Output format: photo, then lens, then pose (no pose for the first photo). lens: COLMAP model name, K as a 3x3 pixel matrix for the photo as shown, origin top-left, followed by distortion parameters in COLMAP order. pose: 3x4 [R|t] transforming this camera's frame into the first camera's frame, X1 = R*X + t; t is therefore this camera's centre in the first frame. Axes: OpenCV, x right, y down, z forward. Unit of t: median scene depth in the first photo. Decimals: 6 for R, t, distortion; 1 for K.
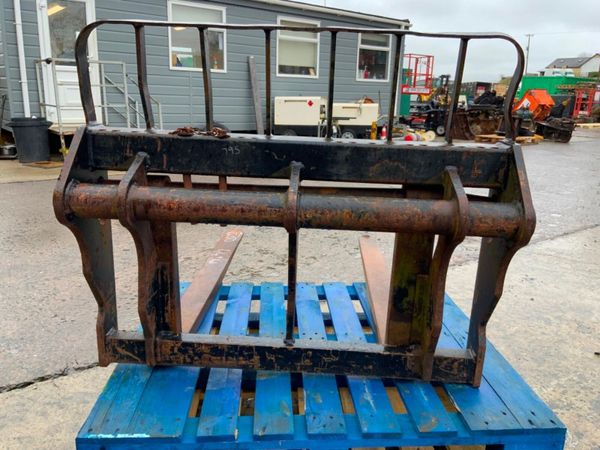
lens RADIAL K [[497.7, 0, 300.0], [0, 497.7, 225.0], [0, 0, 1]] dist [0.039680, -0.075200]
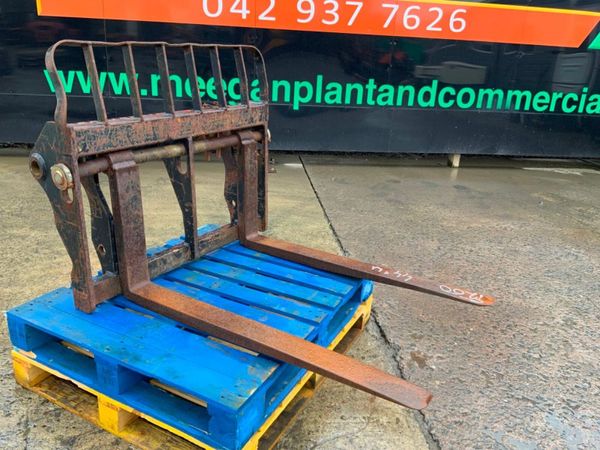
lens RADIAL K [[494.0, 0, 299.7], [0, 494.0, 227.5], [0, 0, 1]] dist [0.100290, -0.199157]
pose [[-0.502933, 0.241903, -0.829784, 1.090374], [-0.287358, 0.858628, 0.424480, -0.576911], [0.815159, 0.451930, -0.362320, 1.835831]]
